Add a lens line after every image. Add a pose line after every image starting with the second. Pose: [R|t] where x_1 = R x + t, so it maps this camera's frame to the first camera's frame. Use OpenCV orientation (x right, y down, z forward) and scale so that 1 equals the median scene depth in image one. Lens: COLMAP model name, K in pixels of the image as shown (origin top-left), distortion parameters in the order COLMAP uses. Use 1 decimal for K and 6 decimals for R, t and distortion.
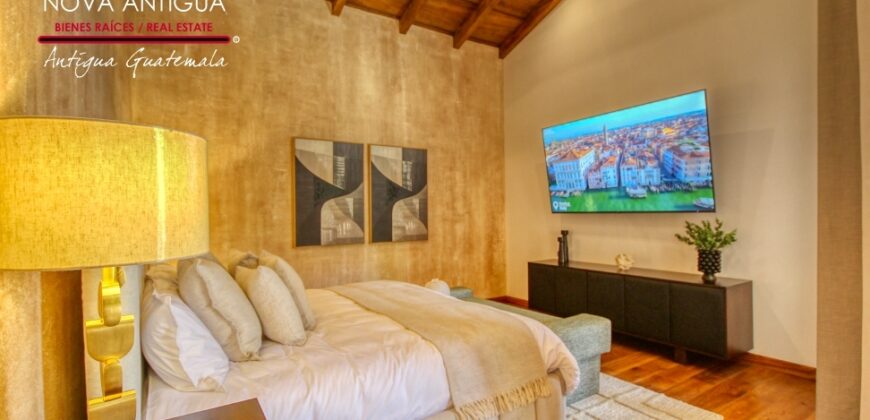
lens RADIAL K [[401.0, 0, 439.3], [0, 401.0, 215.1], [0, 0, 1]] dist [0.000456, -0.000878]
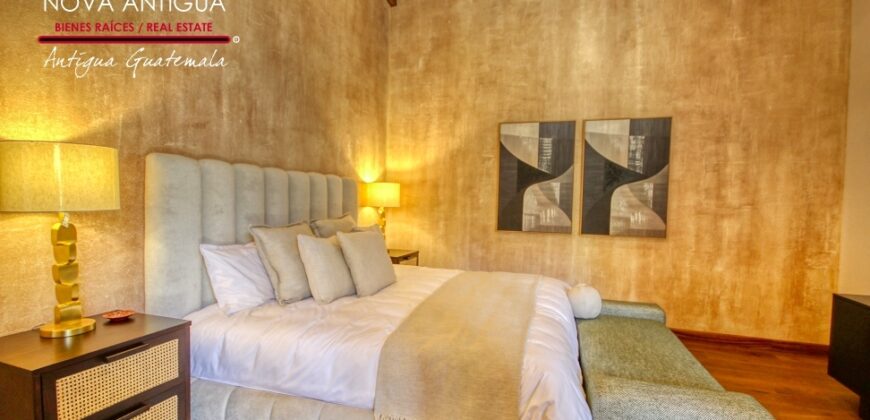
lens RADIAL K [[401.0, 0, 439.3], [0, 401.0, 215.1], [0, 0, 1]] dist [0.000456, -0.000878]
pose [[0.625187, 0.058130, -0.778307, 0.324373], [-0.032431, 0.998296, 0.048510, -0.004318], [0.779801, -0.005086, 0.626007, 0.220611]]
